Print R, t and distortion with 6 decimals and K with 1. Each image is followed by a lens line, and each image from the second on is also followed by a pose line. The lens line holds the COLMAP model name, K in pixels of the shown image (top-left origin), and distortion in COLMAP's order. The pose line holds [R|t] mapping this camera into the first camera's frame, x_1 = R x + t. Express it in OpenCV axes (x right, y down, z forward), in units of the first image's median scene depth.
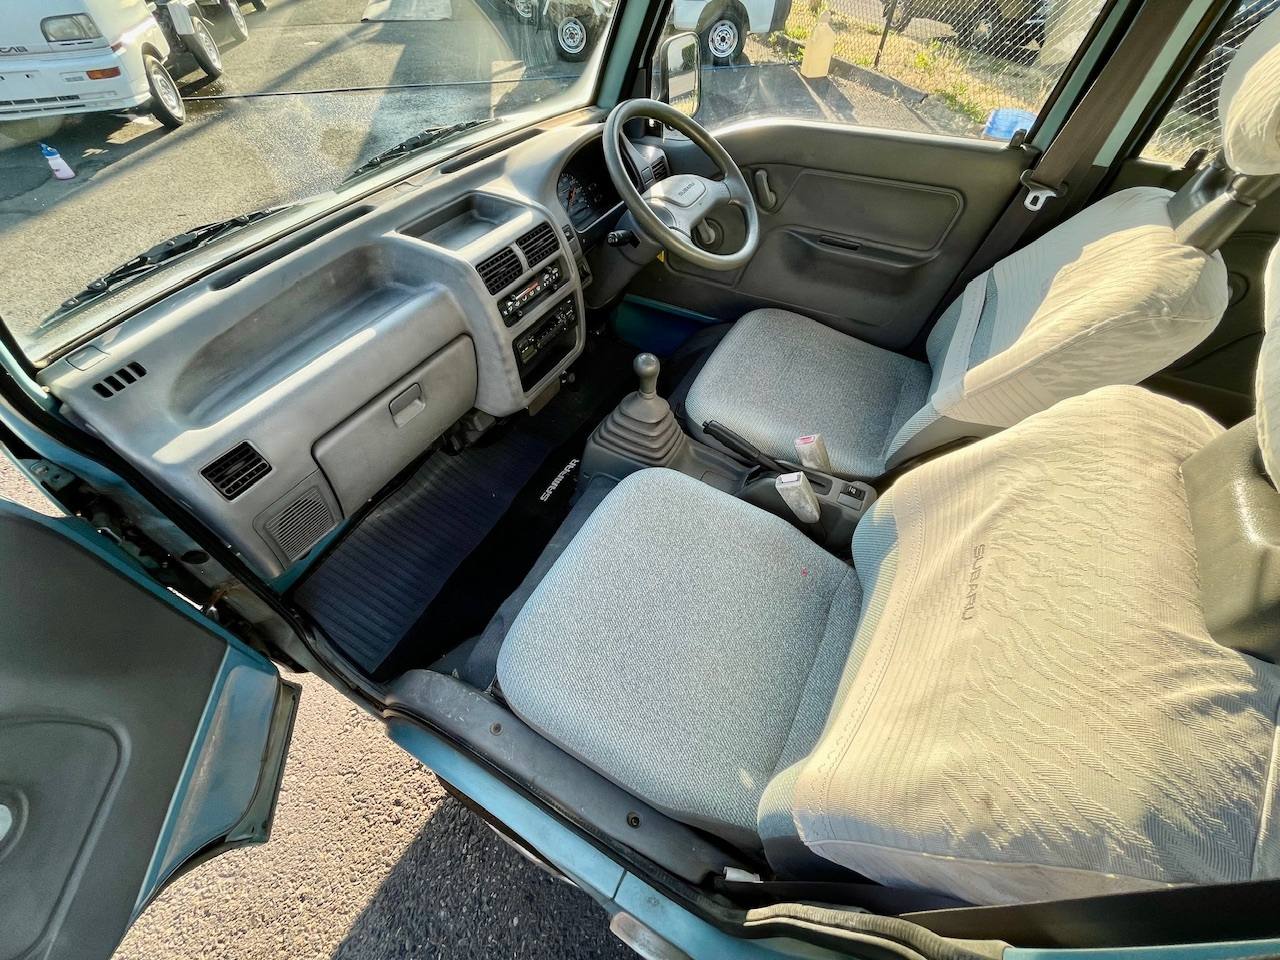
lens RADIAL K [[515.1, 0, 630.6], [0, 515.1, 470.7], [0, 0, 1]] dist [-0.005544, -0.000027]
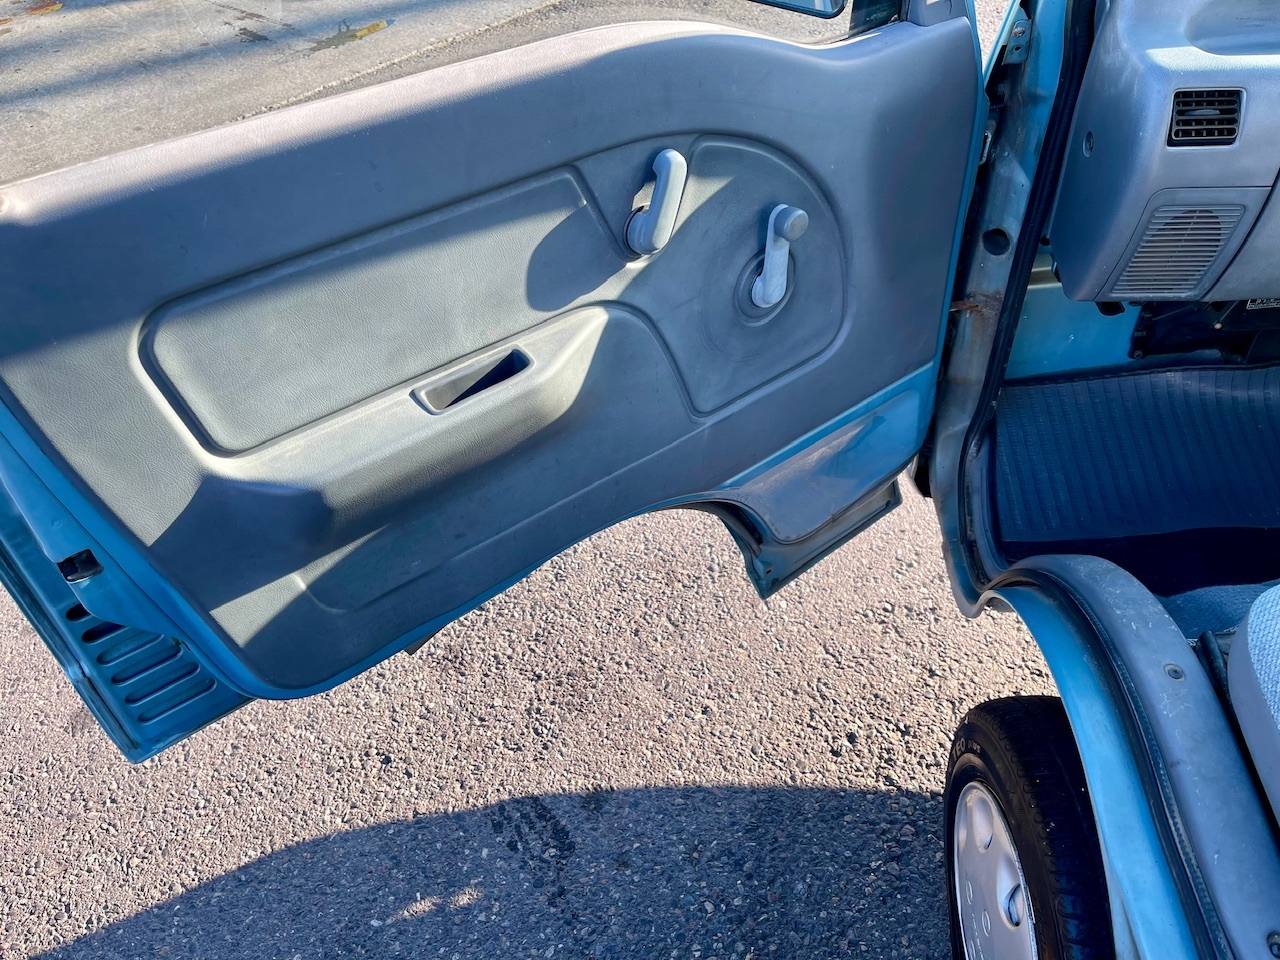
lens RADIAL K [[975.7, 0, 646.5], [0, 975.7, 486.0], [0, 0, 1]] dist [0.067044, -0.097029]
pose [[0.464617, 0.608489, -0.643328, 0.040259], [-0.629282, 0.738020, 0.243580, 0.300087], [0.623005, 0.291663, 0.725808, -0.188406]]
